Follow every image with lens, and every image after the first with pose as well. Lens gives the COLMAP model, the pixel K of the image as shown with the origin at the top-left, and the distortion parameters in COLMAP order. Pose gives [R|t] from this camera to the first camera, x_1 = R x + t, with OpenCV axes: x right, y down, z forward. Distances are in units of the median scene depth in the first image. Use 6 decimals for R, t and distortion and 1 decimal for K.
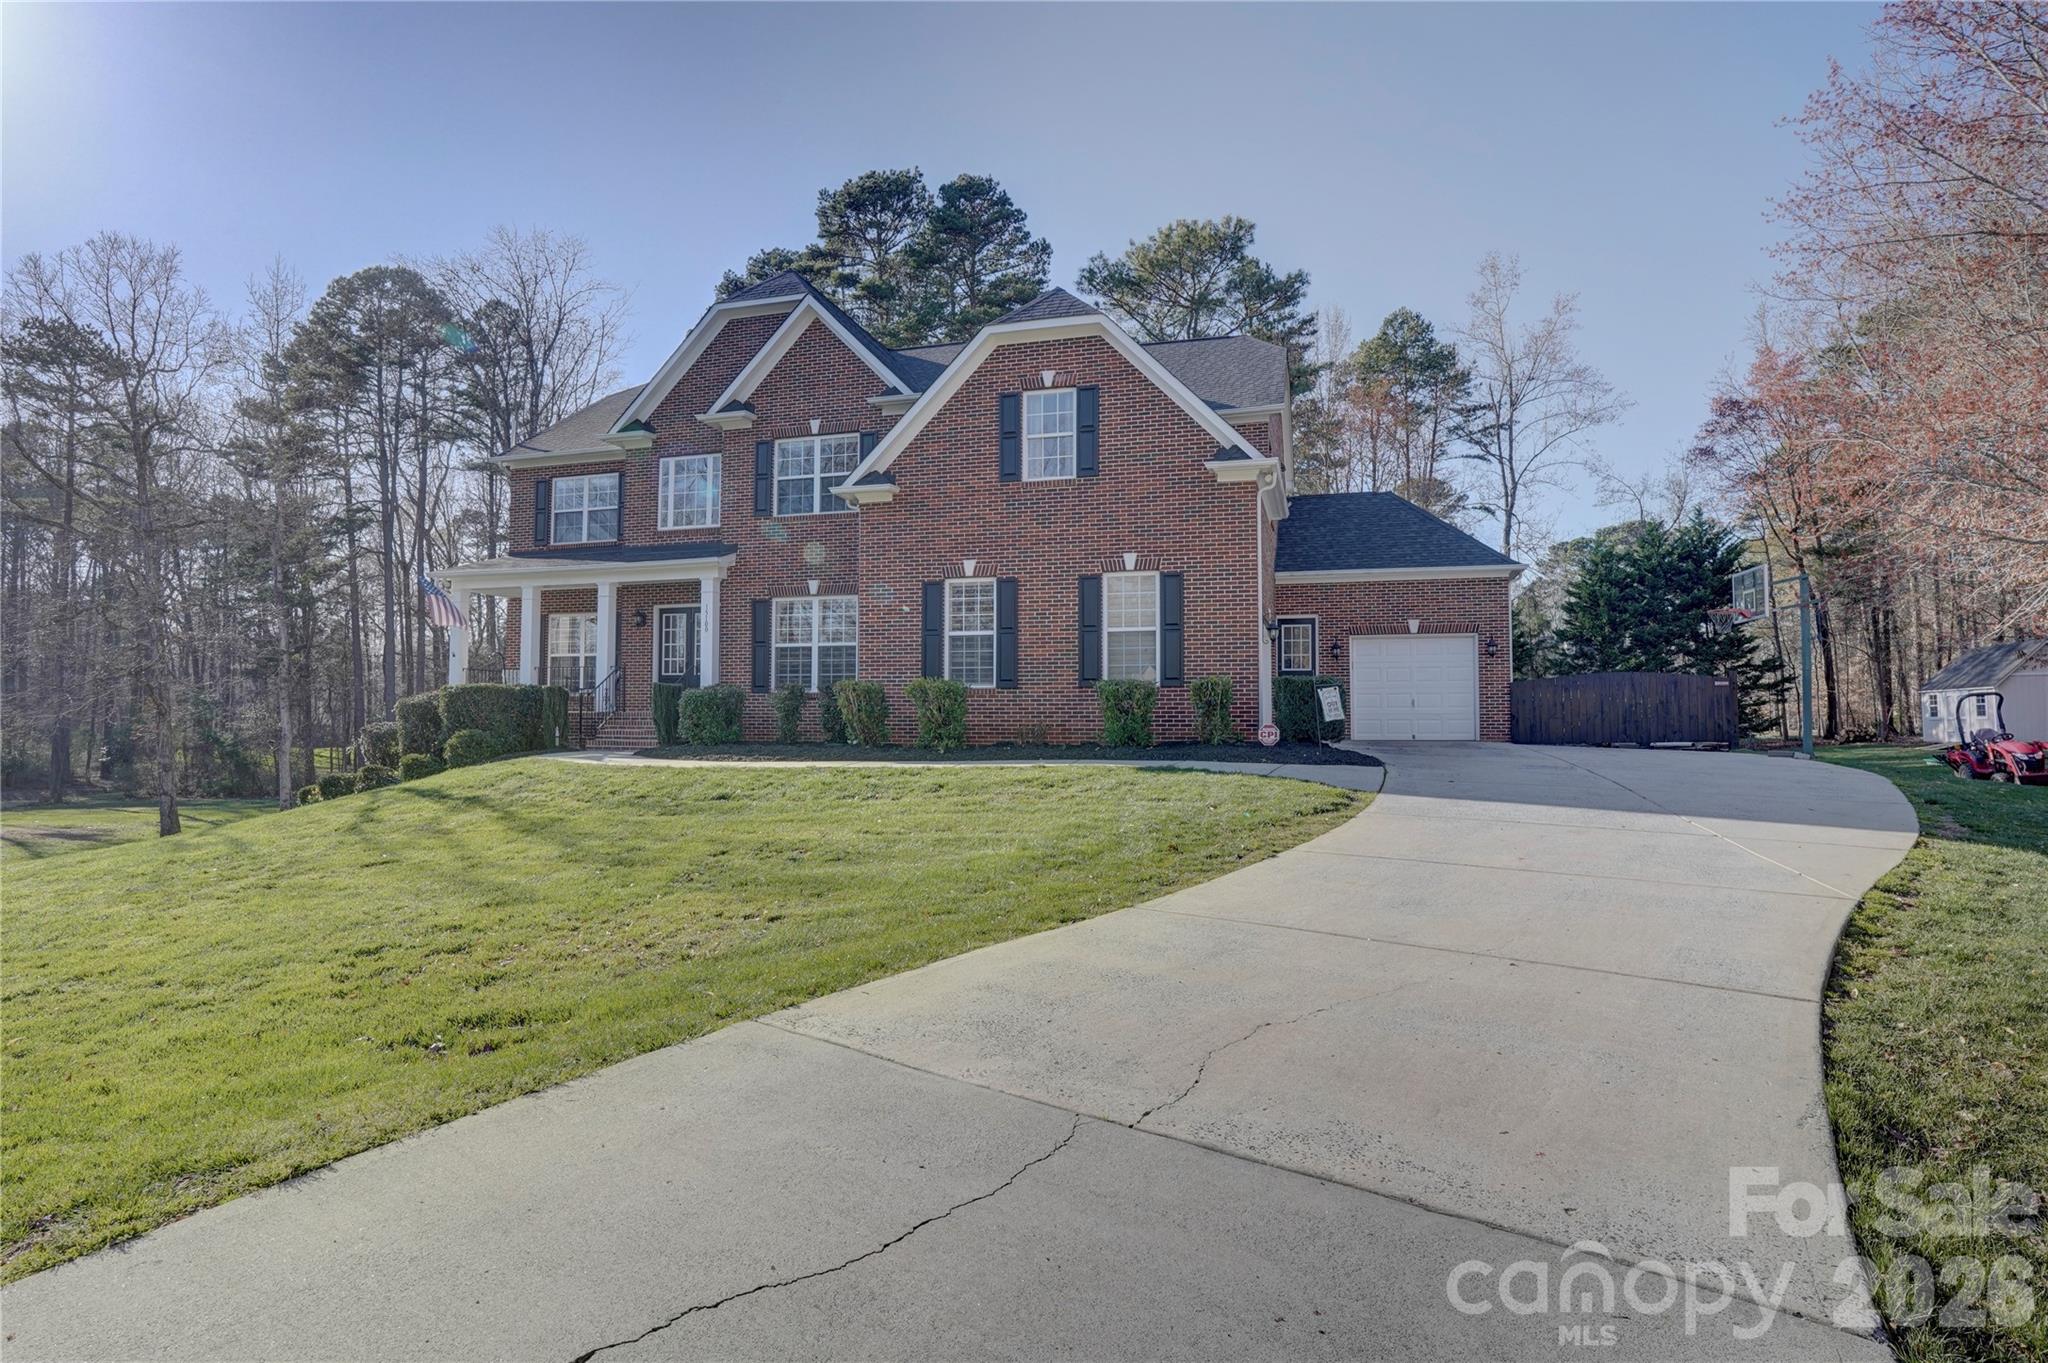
lens RADIAL K [[1069.6, 0, 1024.0], [0, 1069.6, 681.5], [0, 0, 1]] dist [-0.083801, 0.041126]
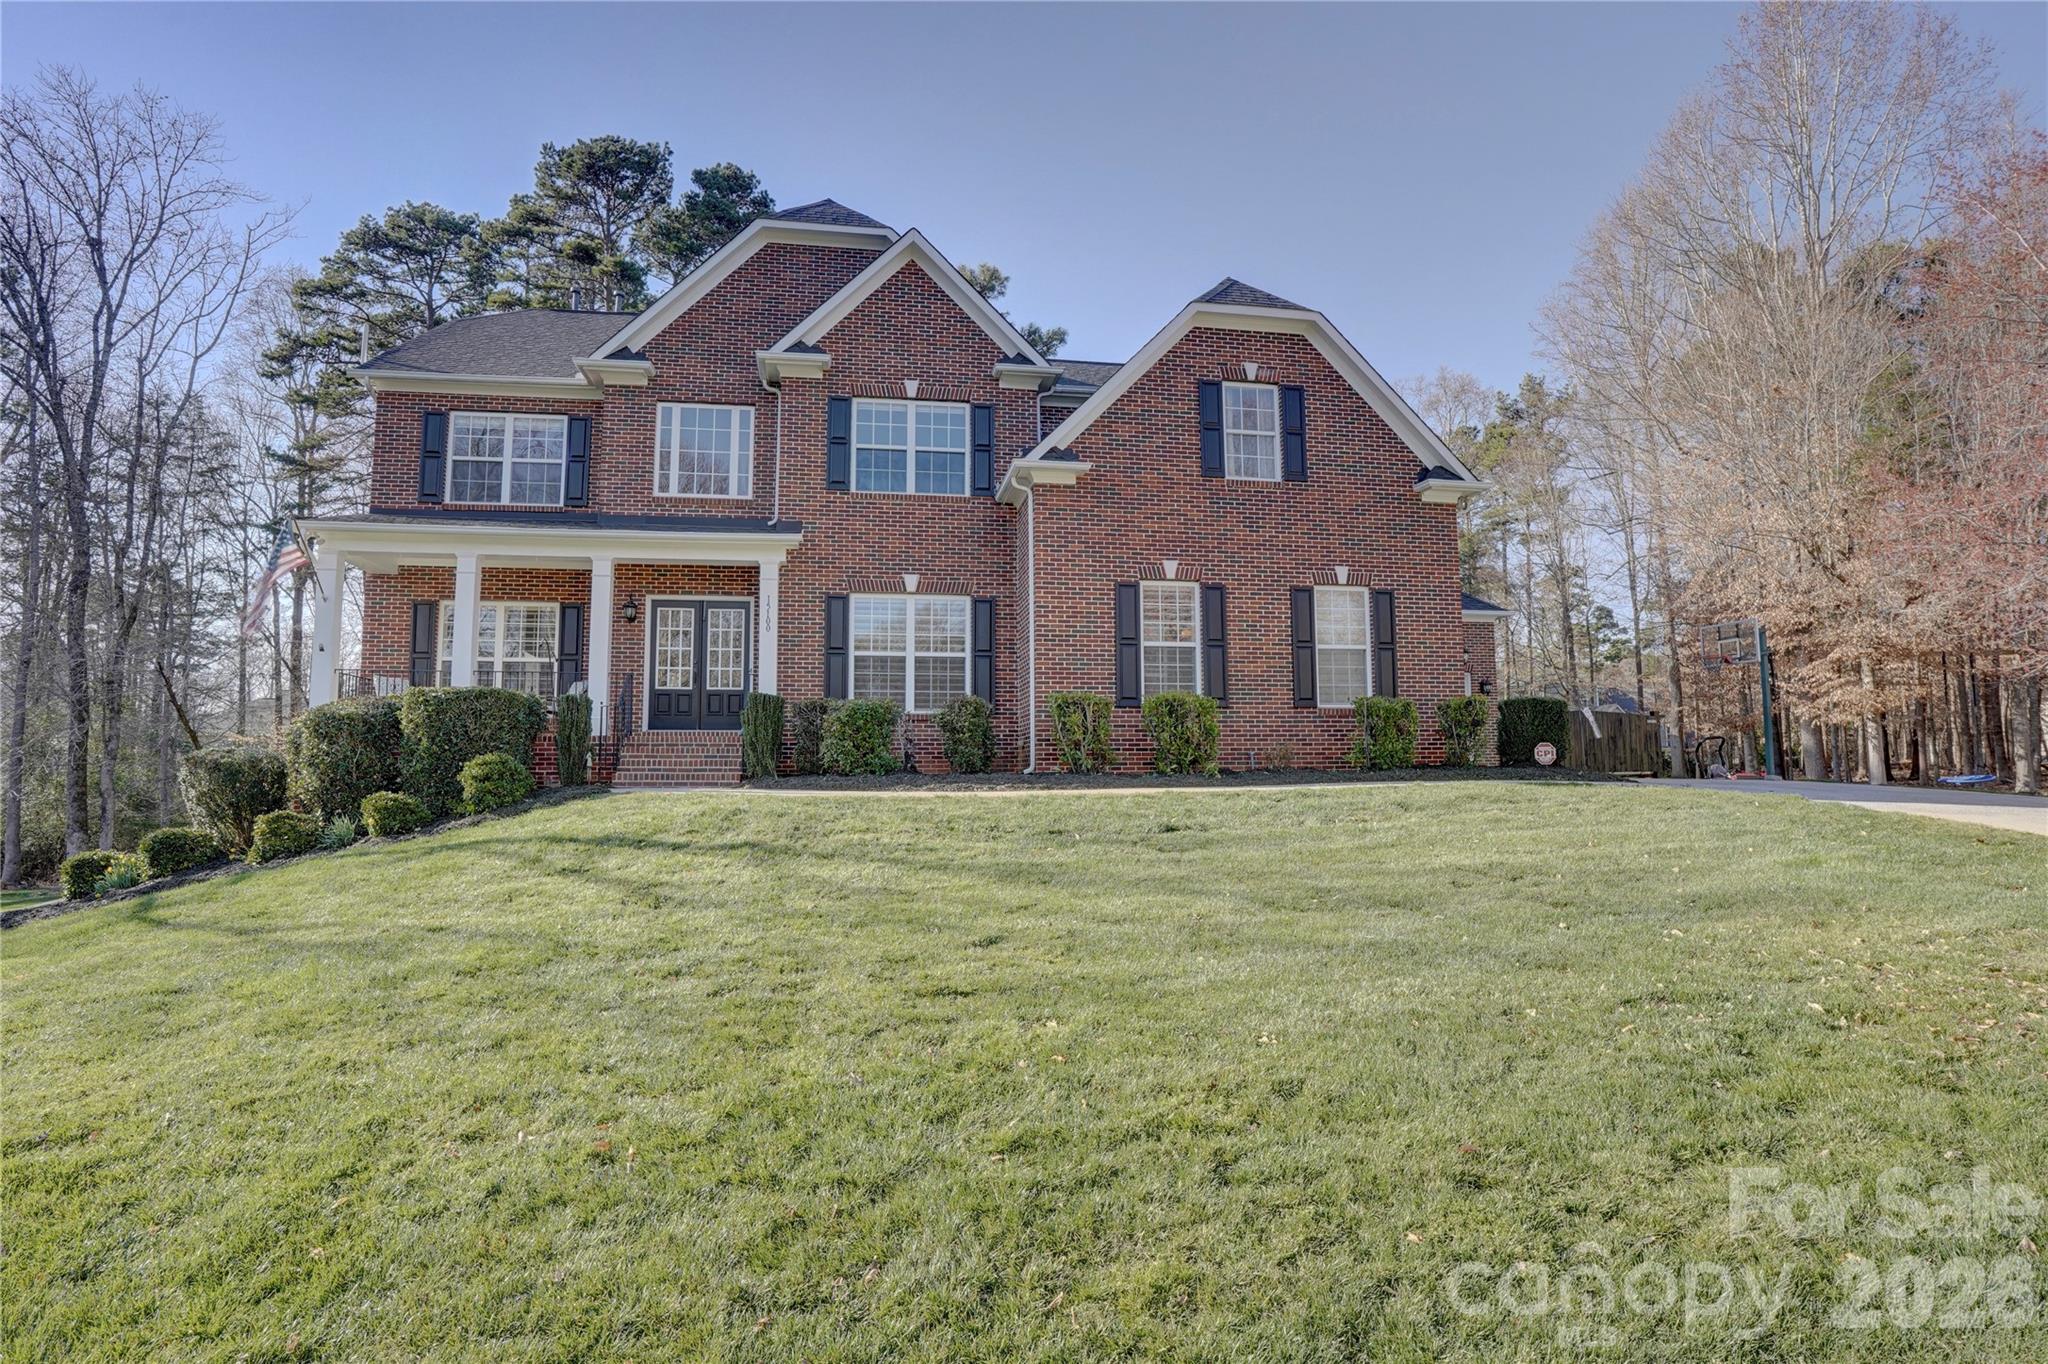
lens RADIAL K [[1069.6, 0, 1024.0], [0, 1069.6, 682.0], [0, 0, 1]] dist [-0.083801, 0.041126]
pose [[0.900507, 0.034319, 0.433486, -0.458185], [-0.008857, 0.998122, -0.060622, 0.033807], [-0.434752, 0.050751, 0.899119, 0.234157]]
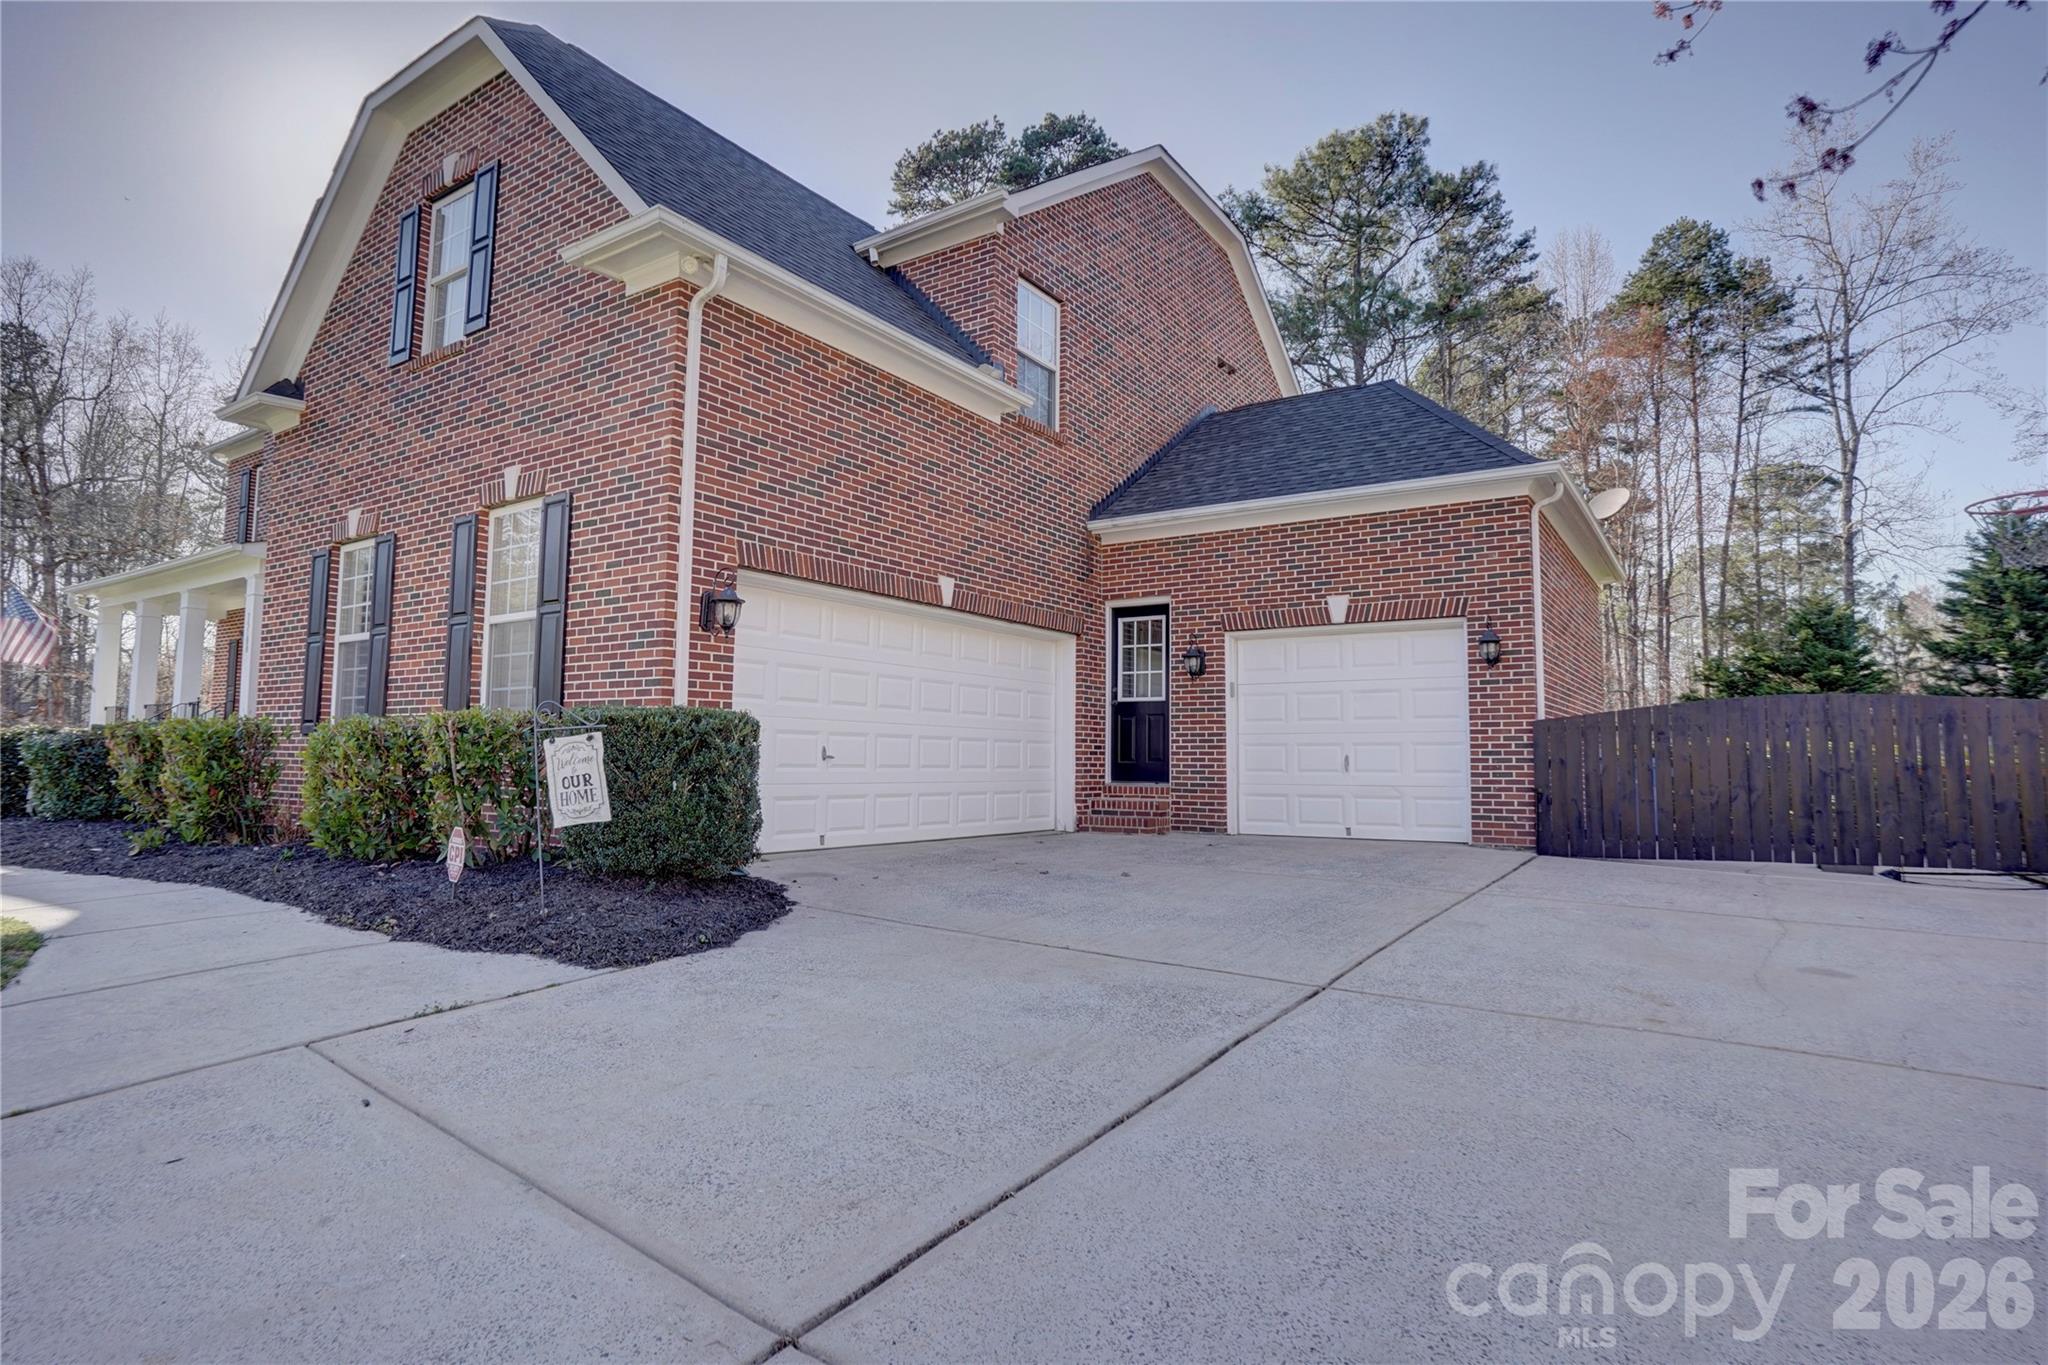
lens RADIAL K [[1069.6, 0, 1024.0], [0, 1069.6, 682.5], [0, 0, 1]] dist [-0.083801, 0.041126]
pose [[0.951070, -0.015129, -0.308605, 0.397156], [0.003090, 0.999216, -0.039462, 0.001728], [0.308960, 0.036577, 0.950371, 0.499447]]
